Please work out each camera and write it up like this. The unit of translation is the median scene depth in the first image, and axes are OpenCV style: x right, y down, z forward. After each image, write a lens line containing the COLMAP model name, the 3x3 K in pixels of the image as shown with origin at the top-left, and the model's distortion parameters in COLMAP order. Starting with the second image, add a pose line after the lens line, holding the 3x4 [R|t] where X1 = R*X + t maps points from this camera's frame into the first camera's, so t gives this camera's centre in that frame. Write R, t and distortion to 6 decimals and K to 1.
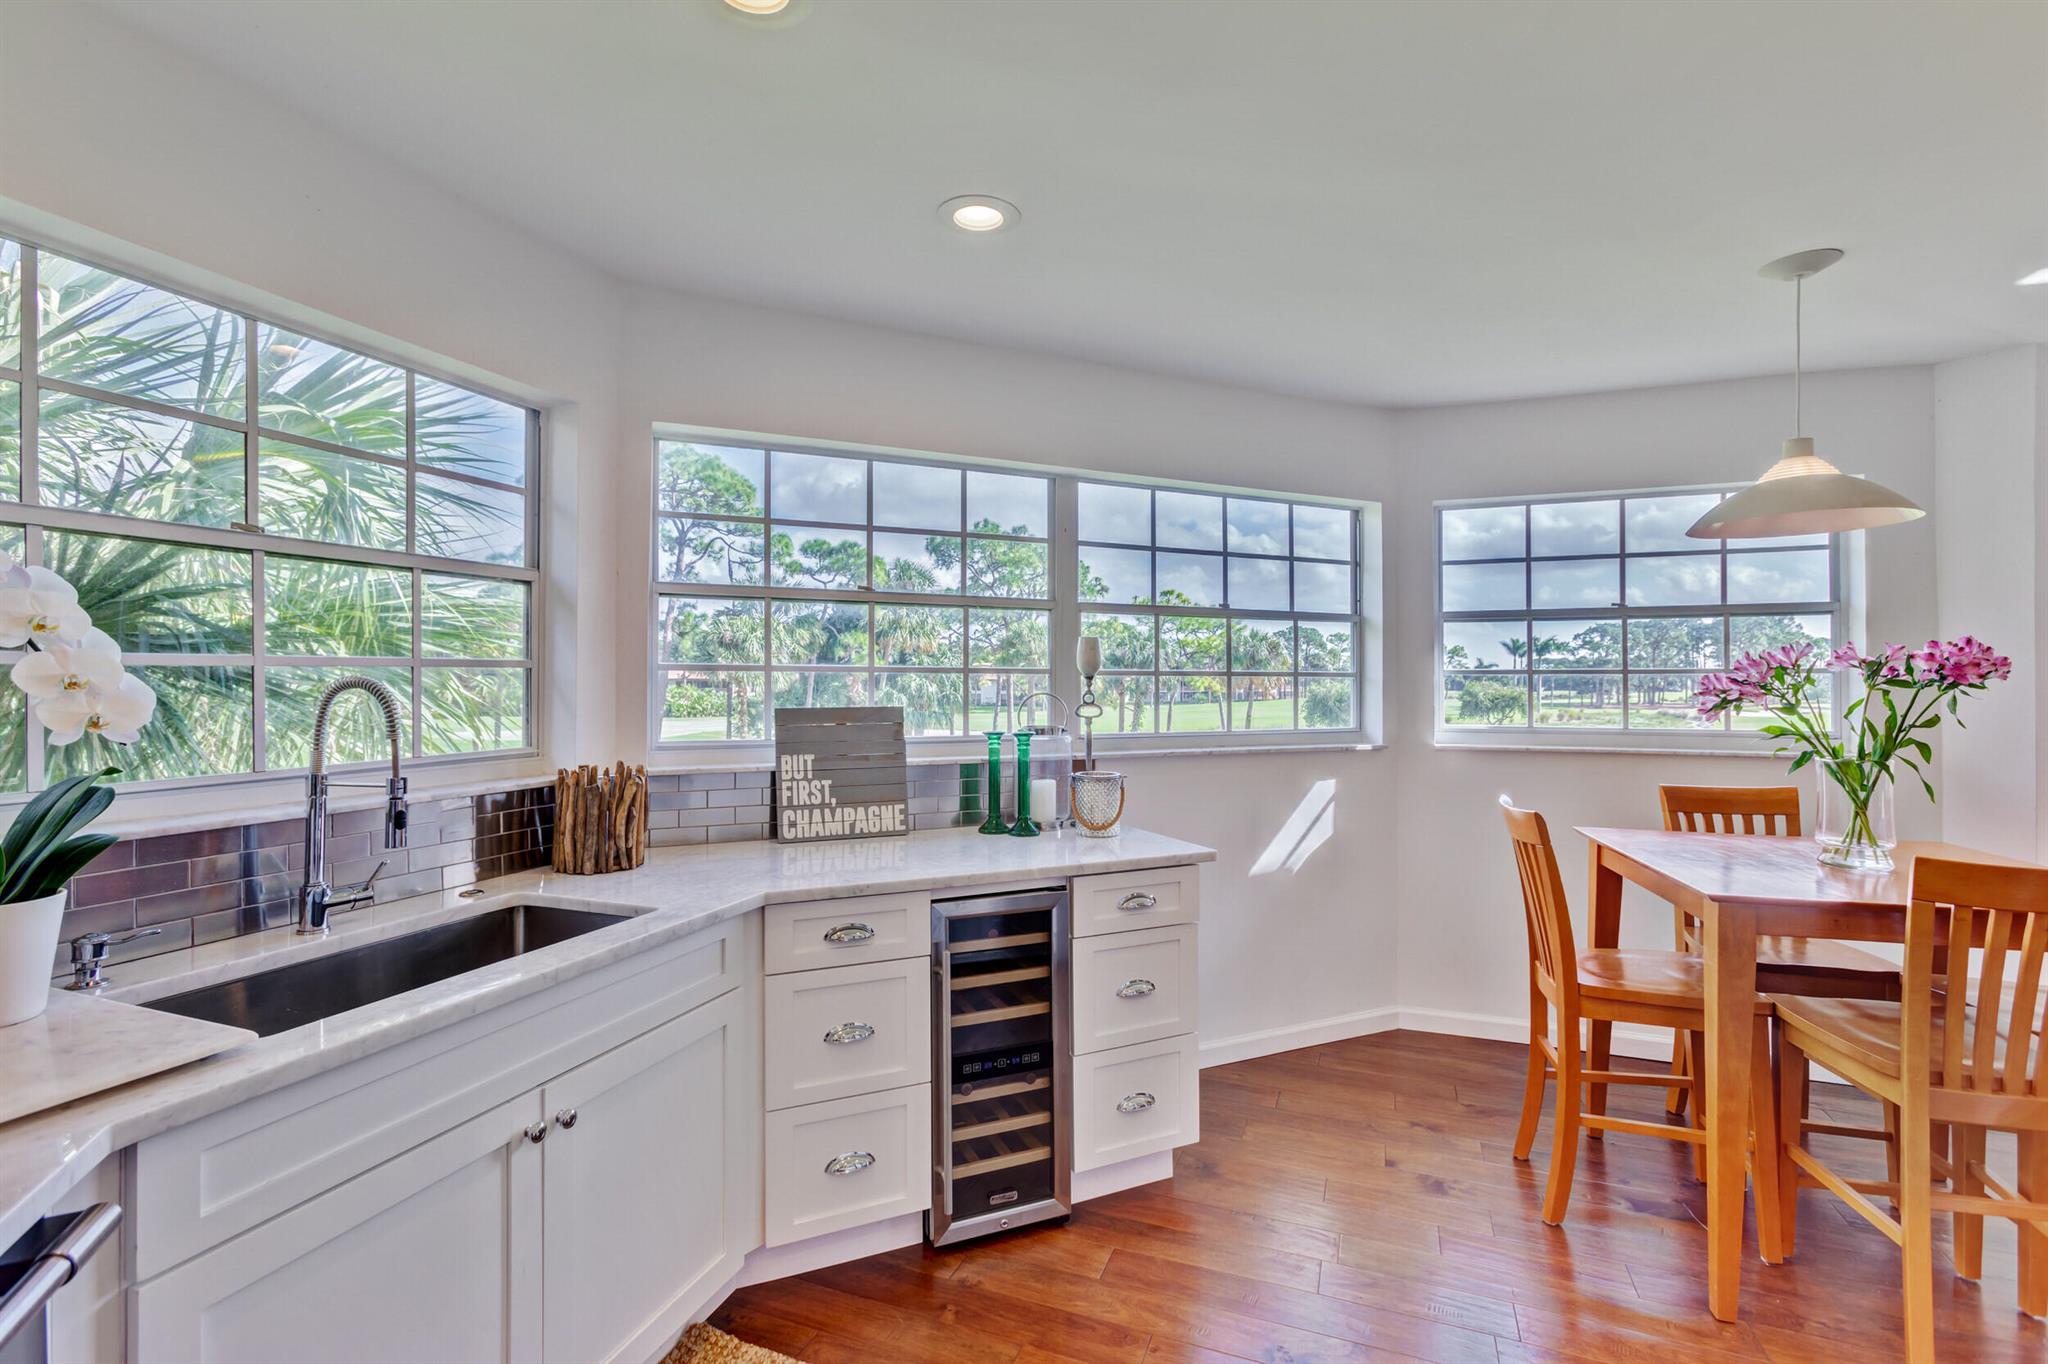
lens RADIAL K [[930.7, 0, 1012.4], [0, 930.7, 678.9], [0, 0, 1]] dist [0.001766, 0.000476]
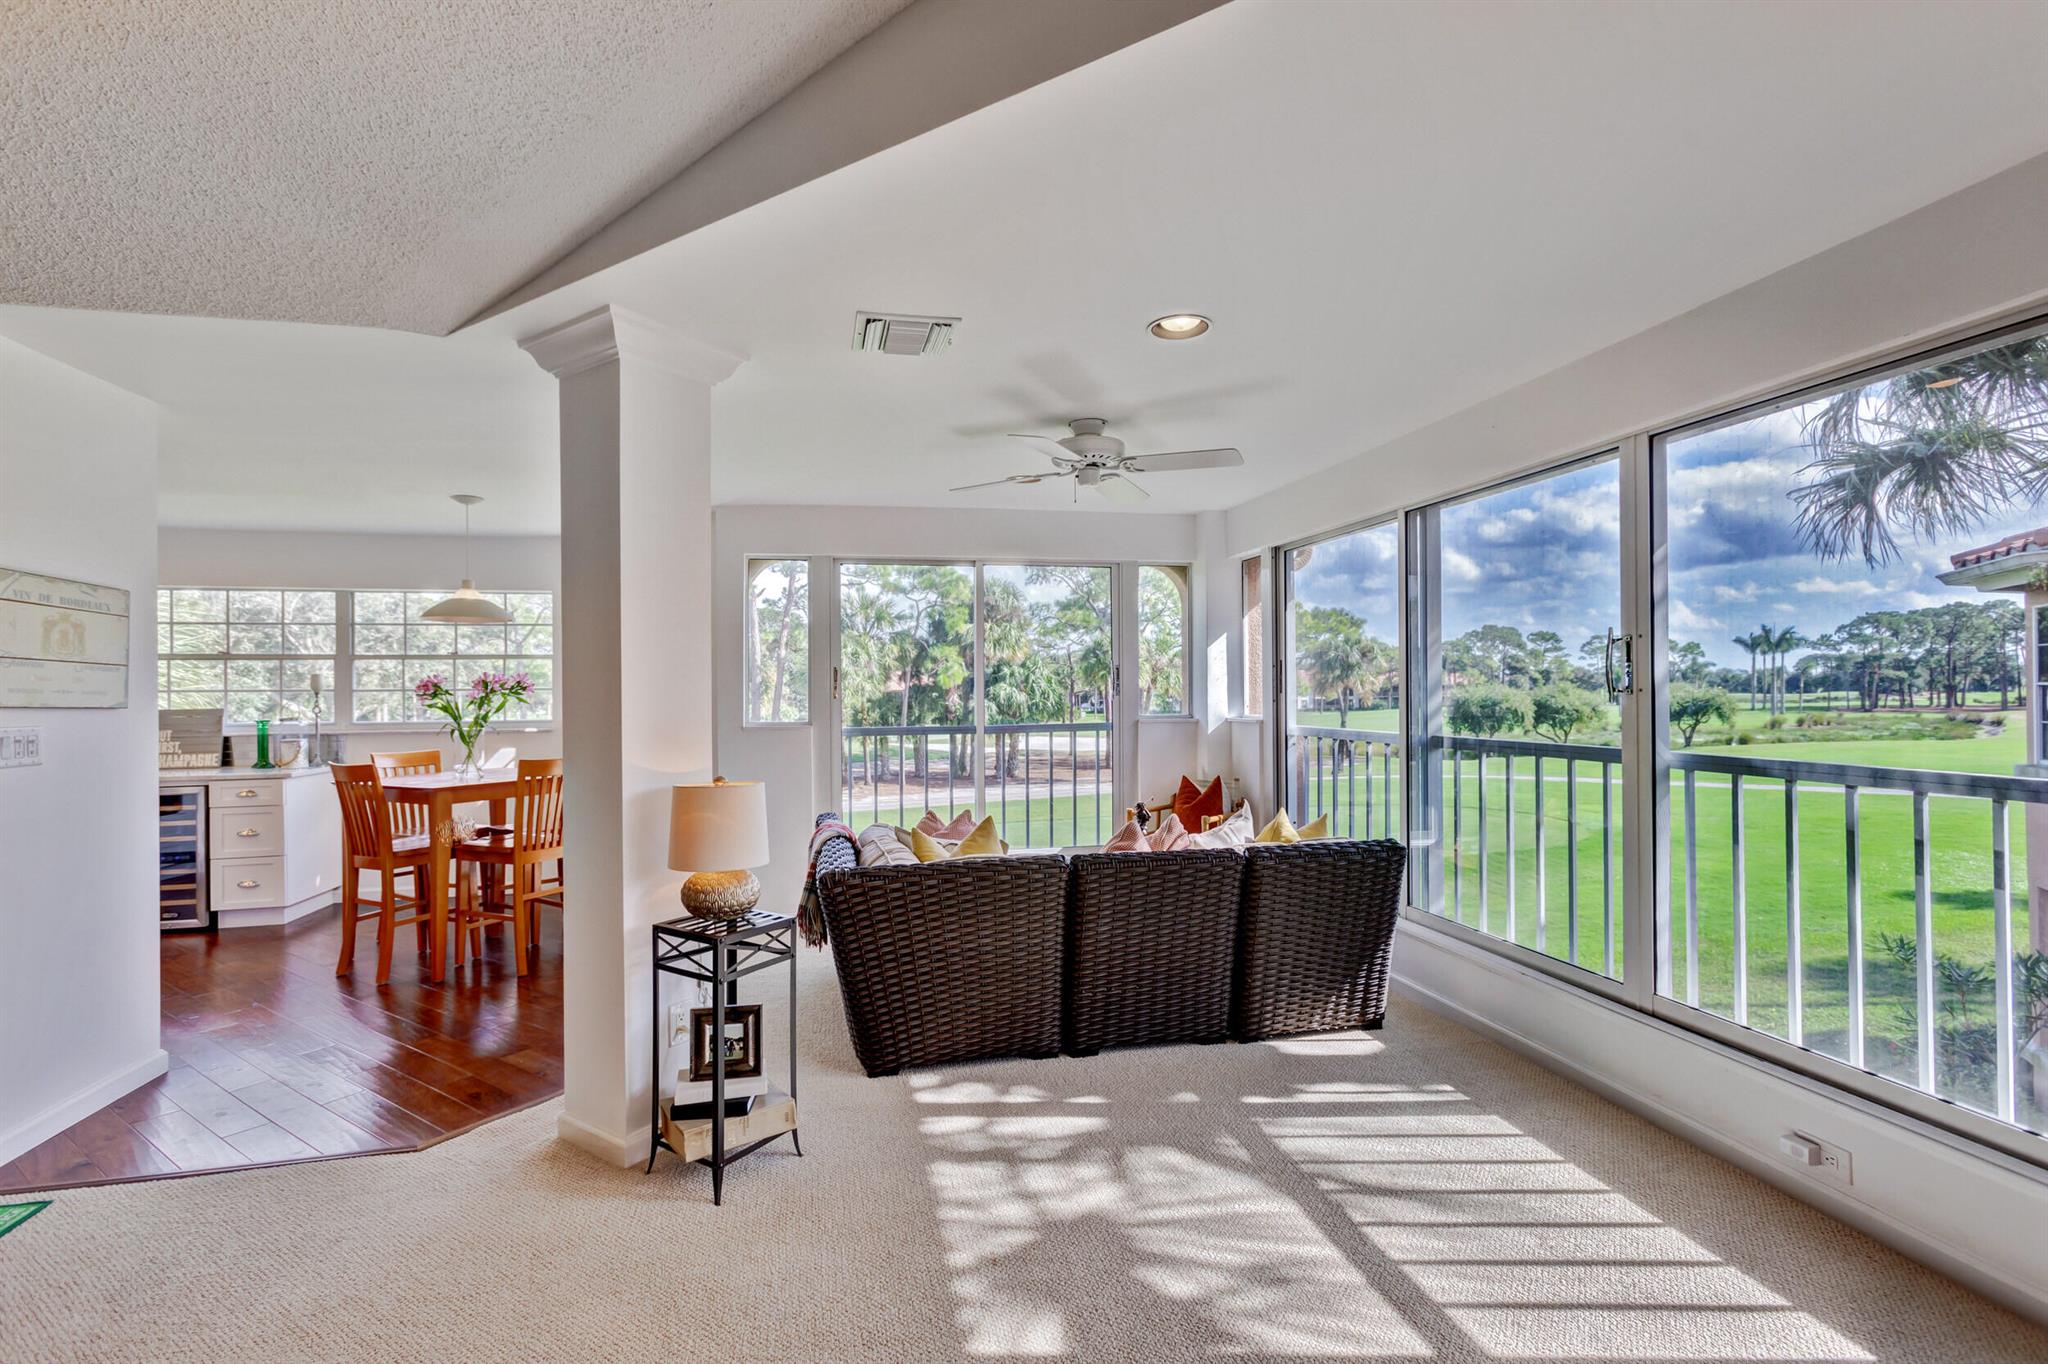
lens RADIAL K [[954.8, 0, 1024.0], [0, 954.8, 682.0], [0, 0, 1]] dist [0.001120, 0.000315]
pose [[0.972158, -0.013138, -0.233959, 1.698841], [0.011931, 0.999907, -0.006575, 0.004241], [0.234024, 0.003601, 0.972224, -0.544570]]
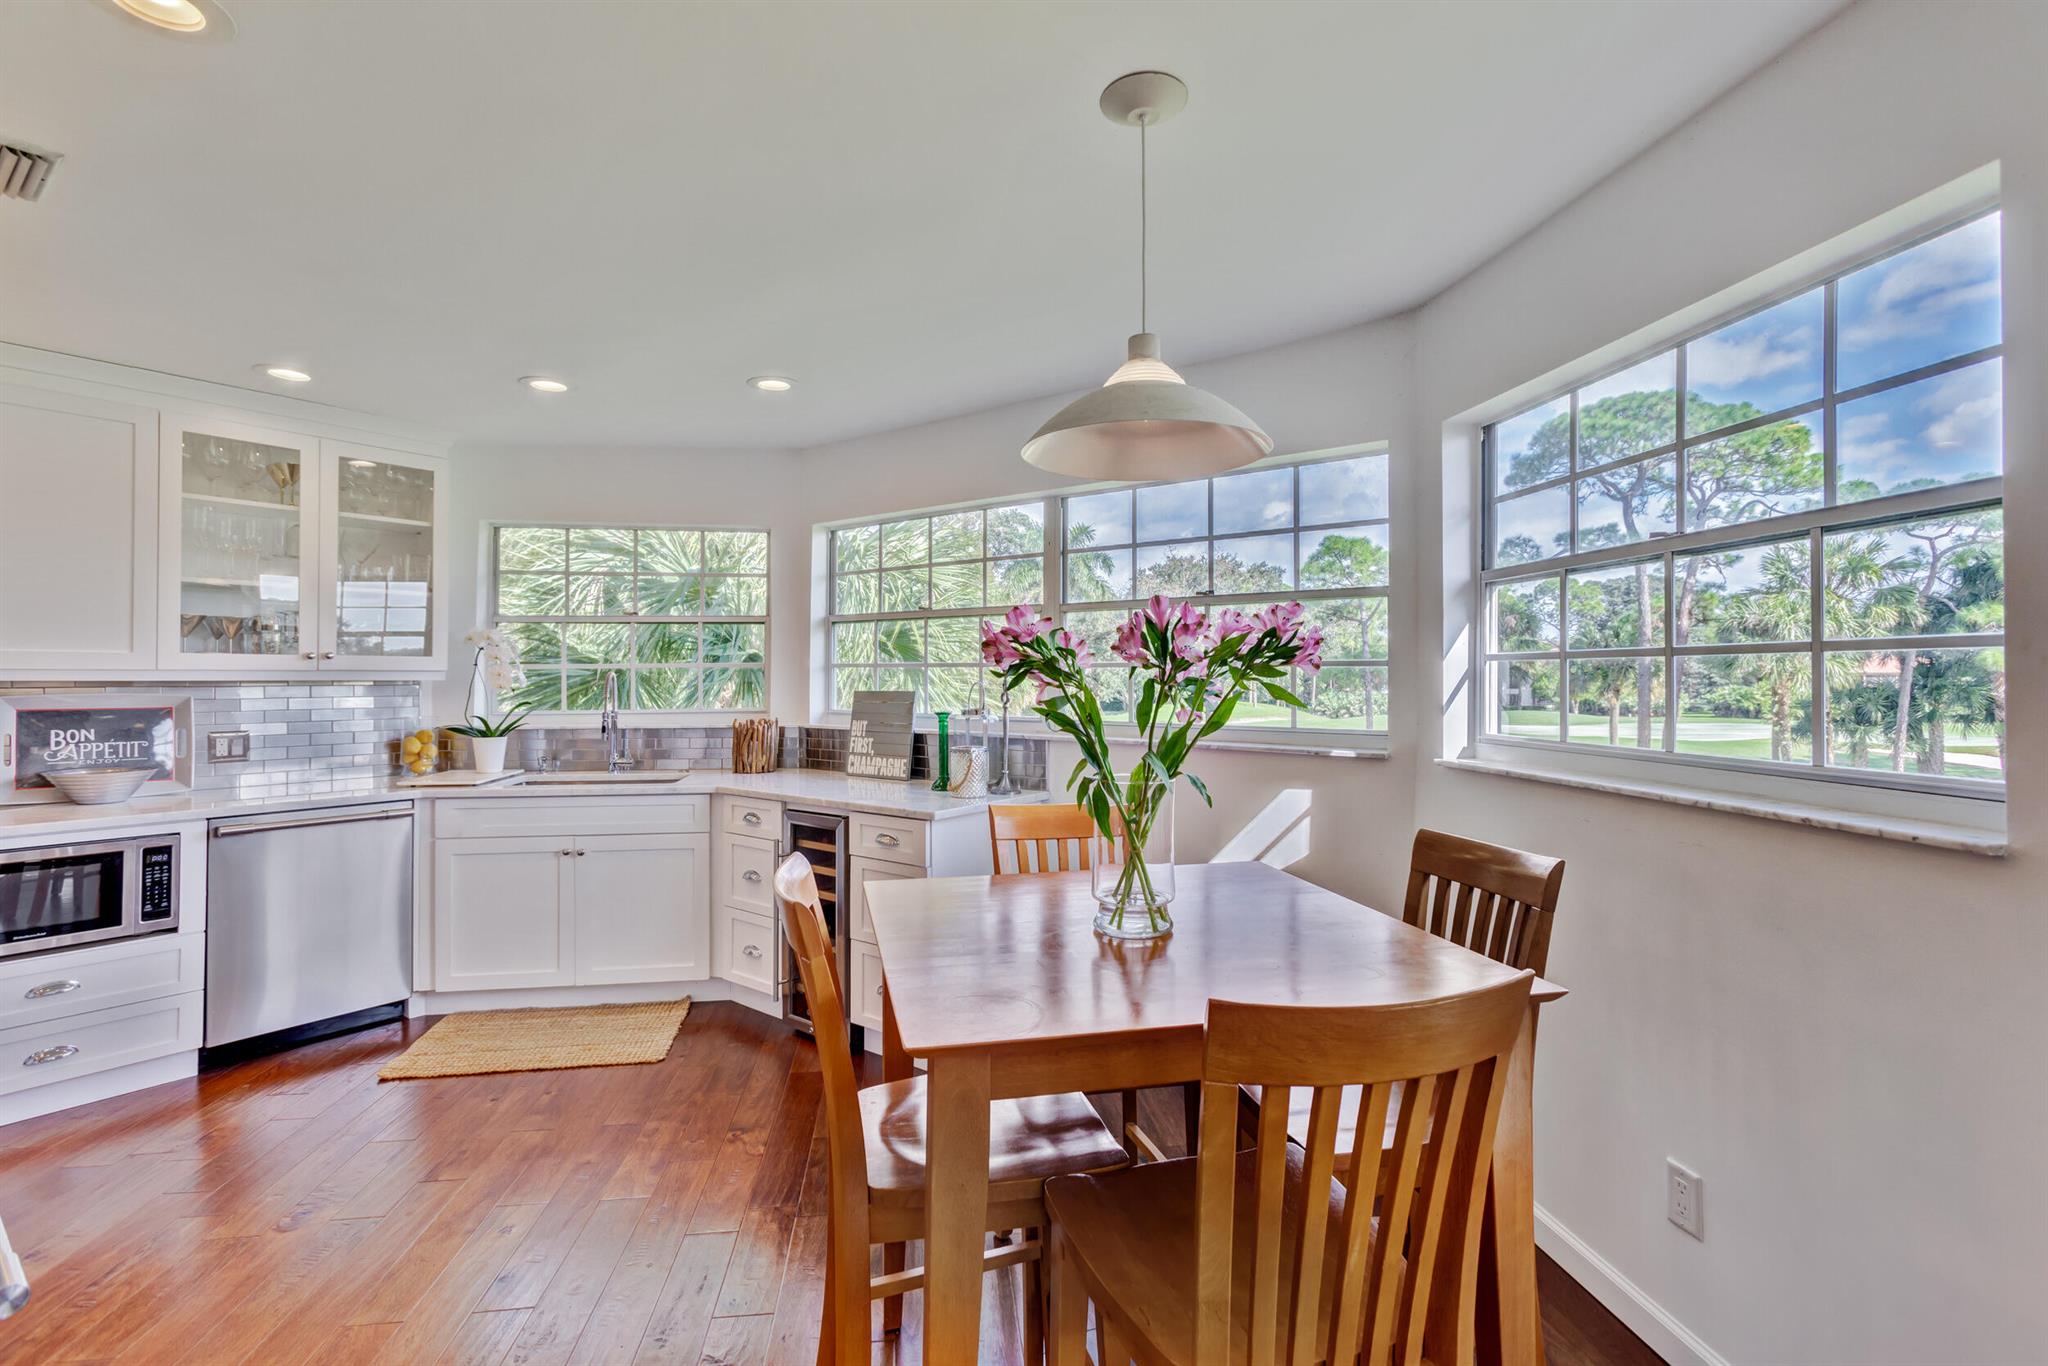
lens RADIAL K [[930.7, 0, 1012.4], [0, 930.7, 679.9], [0, 0, 1]] dist [0.001766, 0.000476]
pose [[0.465004, 0.002103, -0.885306, 0.944164], [0.003374, 0.999986, 0.004148, 0.005392], [0.885302, -0.004916, 0.464990, 0.369914]]
